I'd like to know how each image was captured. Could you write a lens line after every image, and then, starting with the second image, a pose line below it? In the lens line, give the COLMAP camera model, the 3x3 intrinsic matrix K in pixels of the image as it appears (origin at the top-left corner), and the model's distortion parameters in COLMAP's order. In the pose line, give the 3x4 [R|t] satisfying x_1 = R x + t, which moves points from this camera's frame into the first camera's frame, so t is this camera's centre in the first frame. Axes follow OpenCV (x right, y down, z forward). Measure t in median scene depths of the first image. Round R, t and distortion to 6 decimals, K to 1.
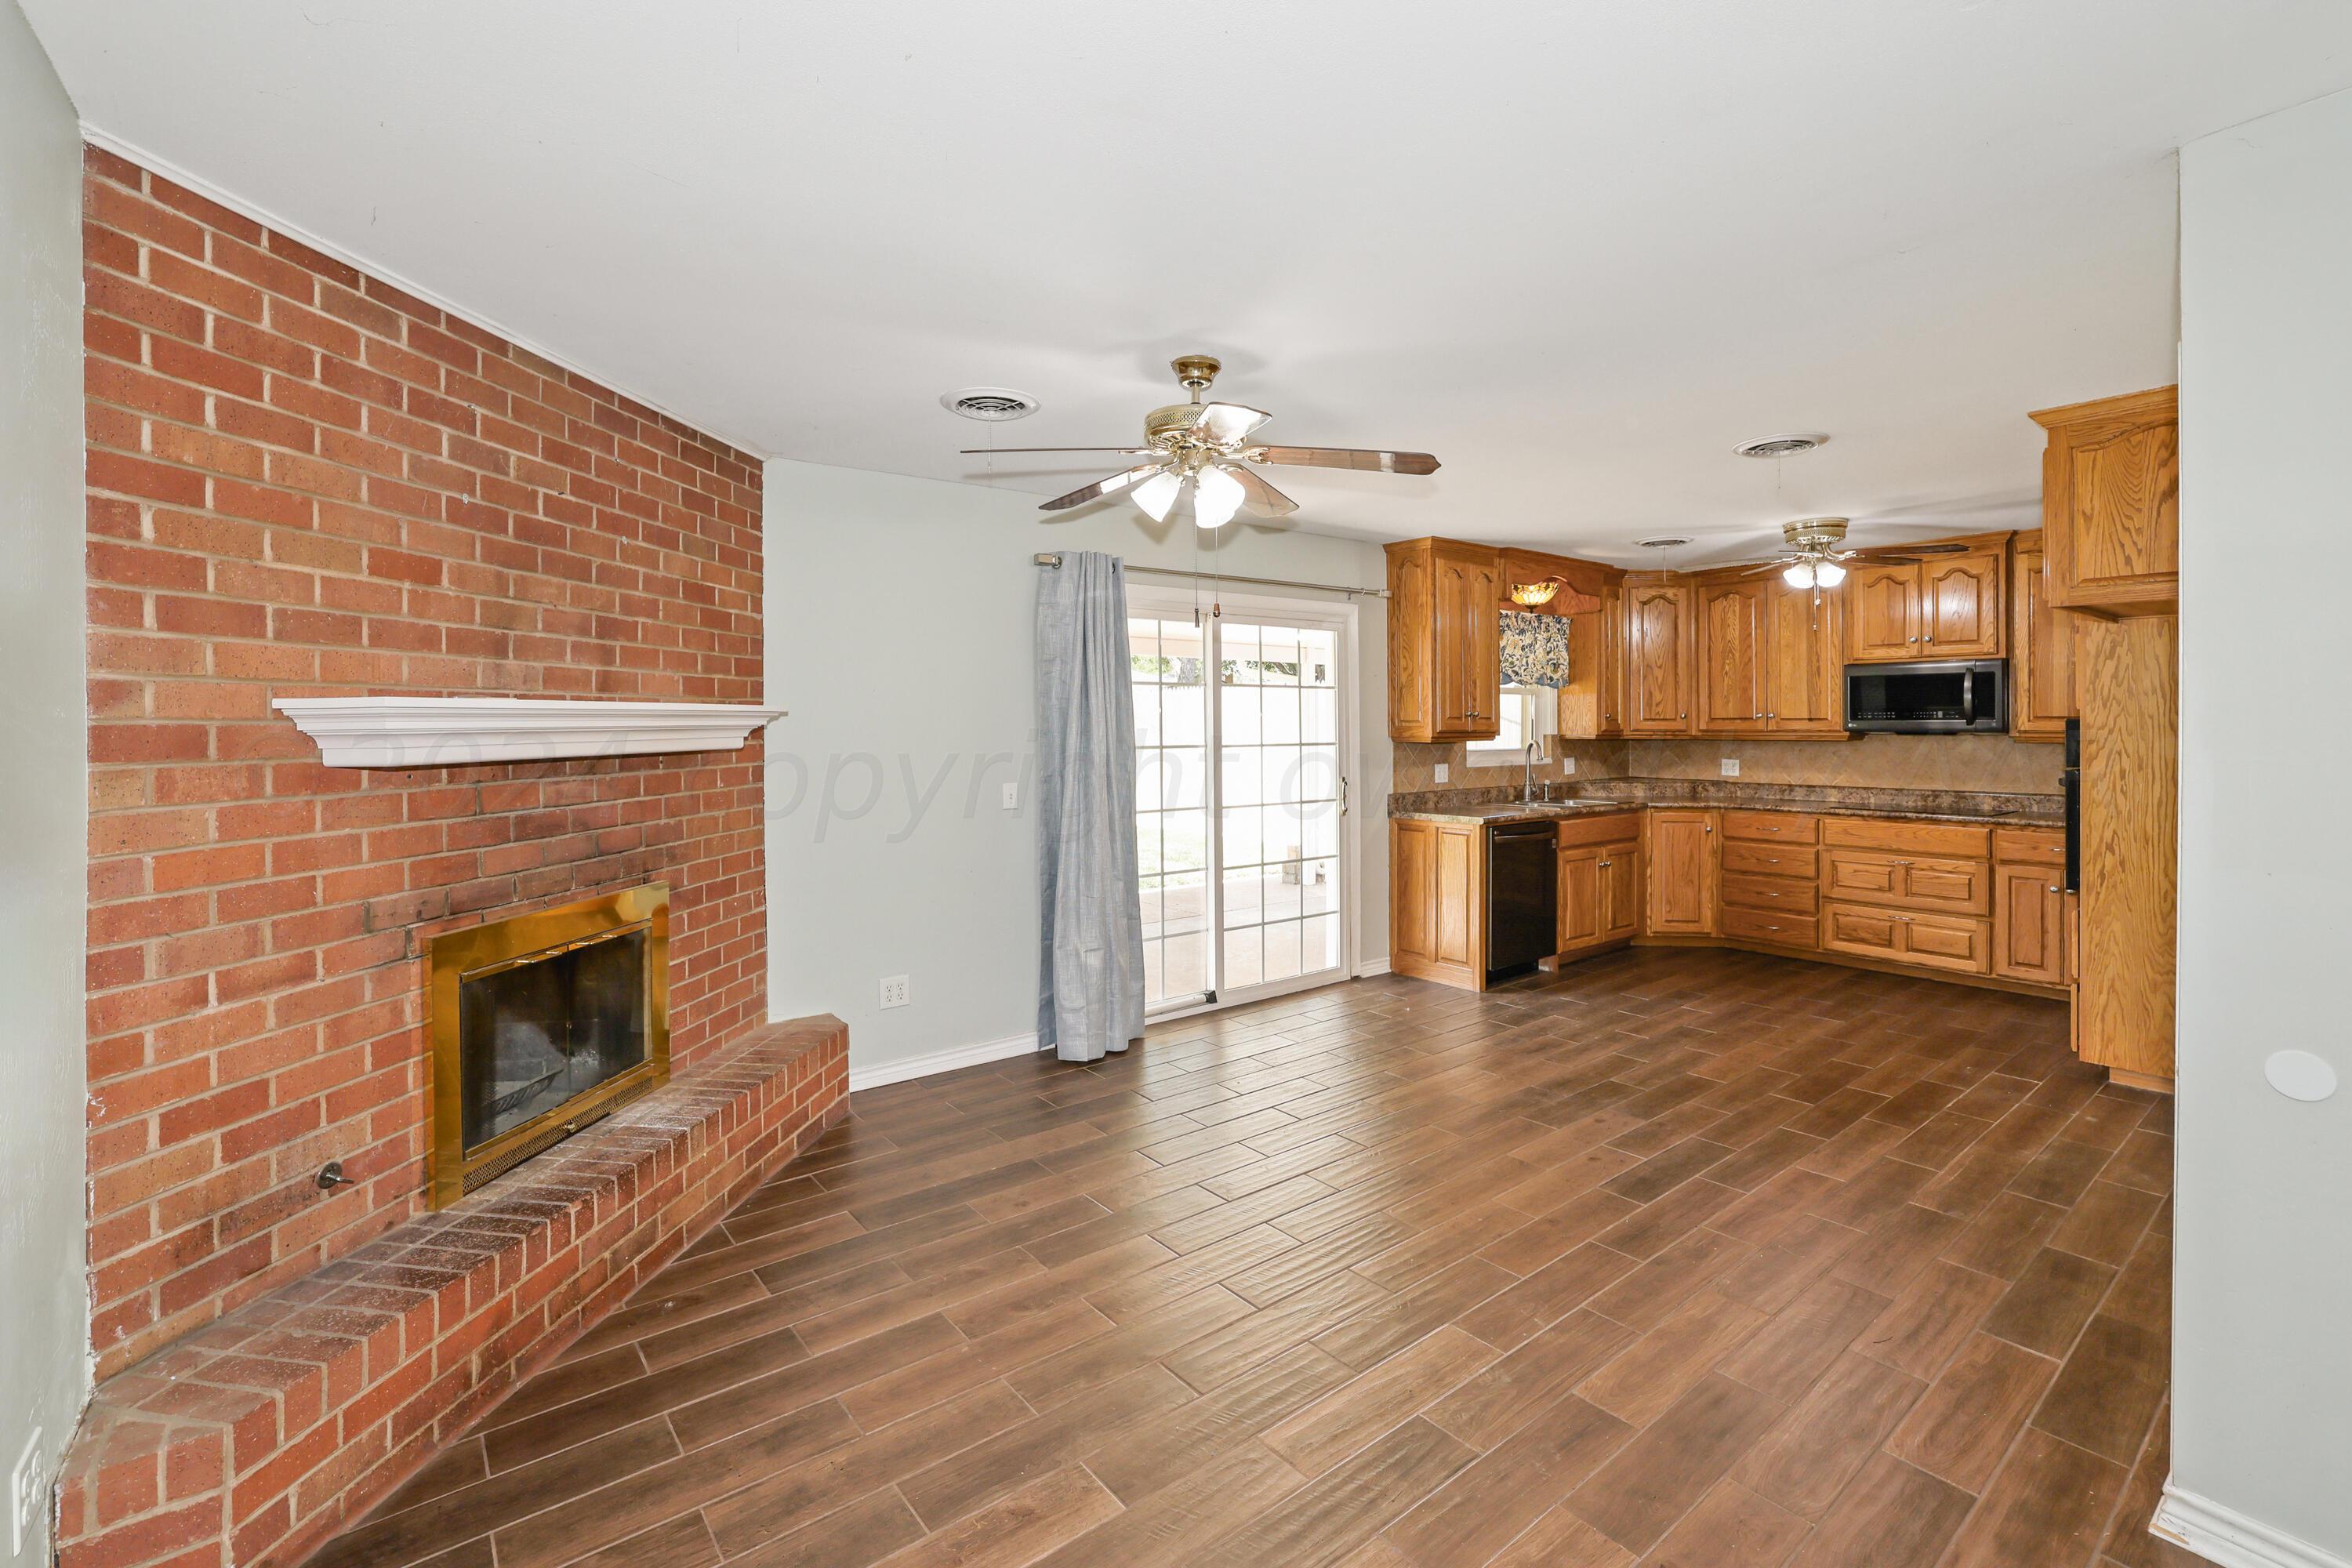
lens RADIAL K [[1001.5, 0, 1176.9], [0, 1001.5, 720.0], [0, 0, 1]] dist [-0.001208, -0.000100]
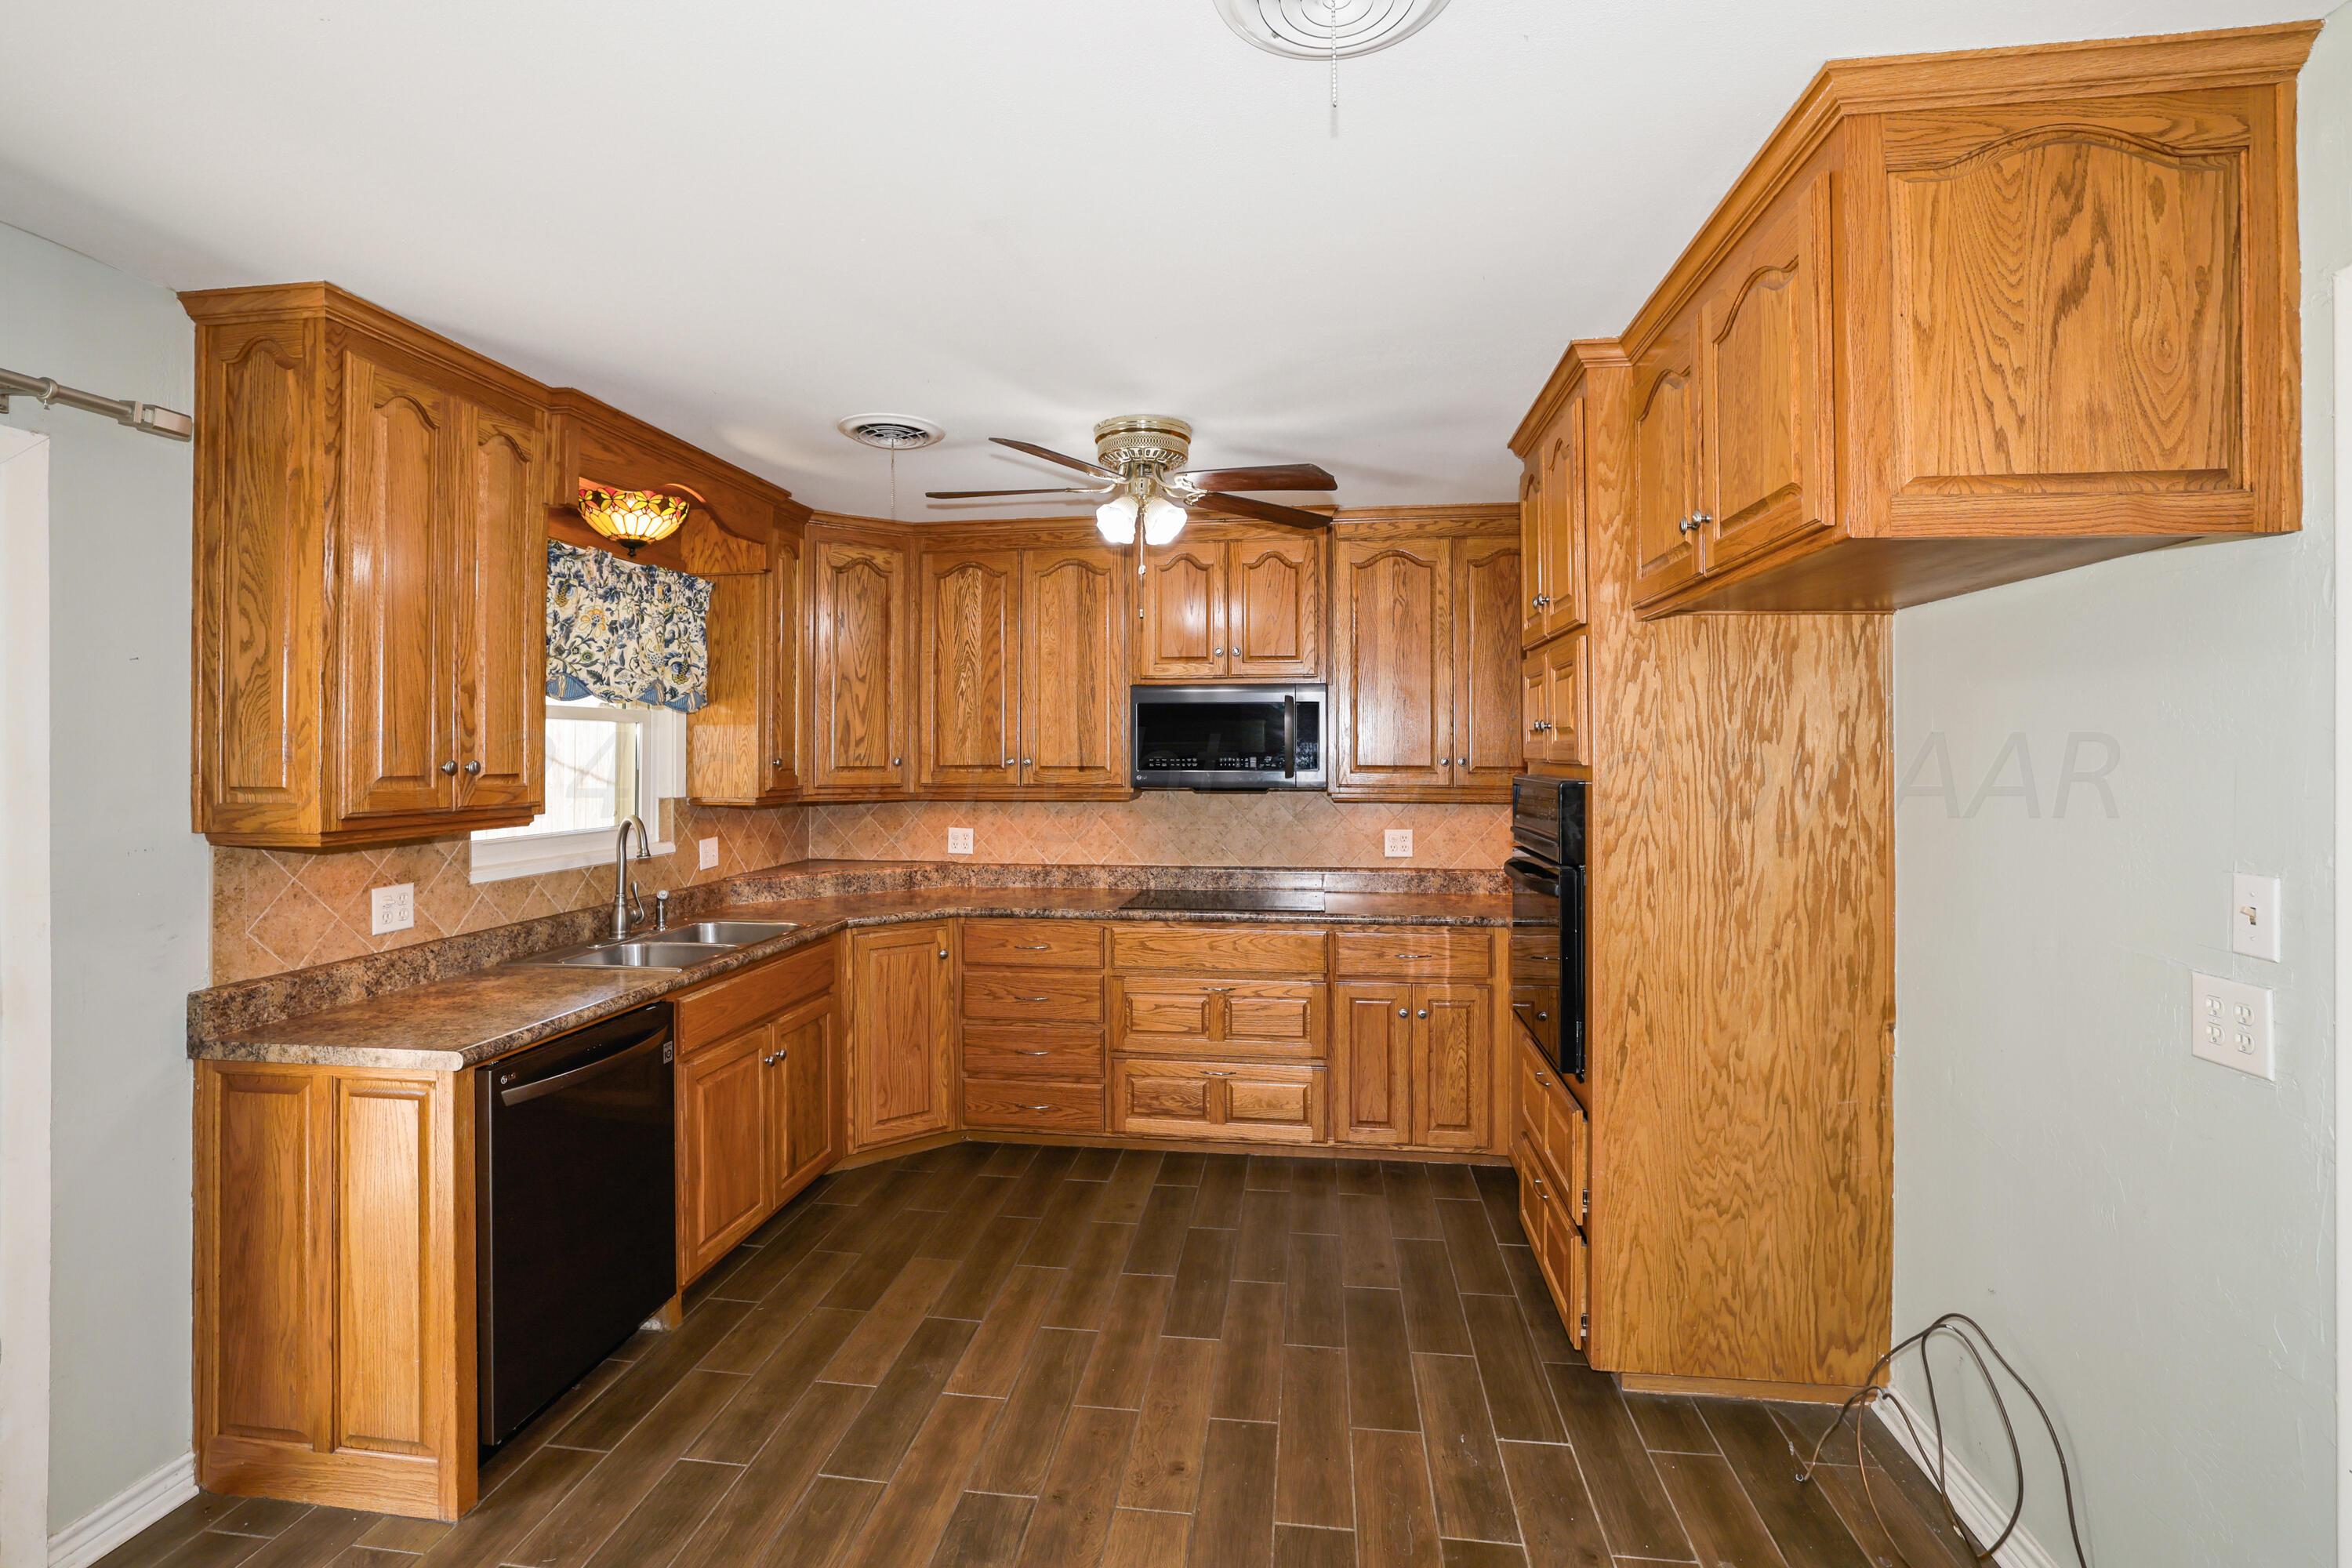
lens RADIAL K [[1051.9, 0, 1171.9], [0, 1051.9, 737.4], [0, 0, 1]] dist [-0.027094, 0.000391]
pose [[0.711990, 0.008557, 0.702137, 0.202182], [-0.000993, 0.999937, -0.011179, -0.013525], [-0.702188, 0.007262, 0.711954, 0.492316]]
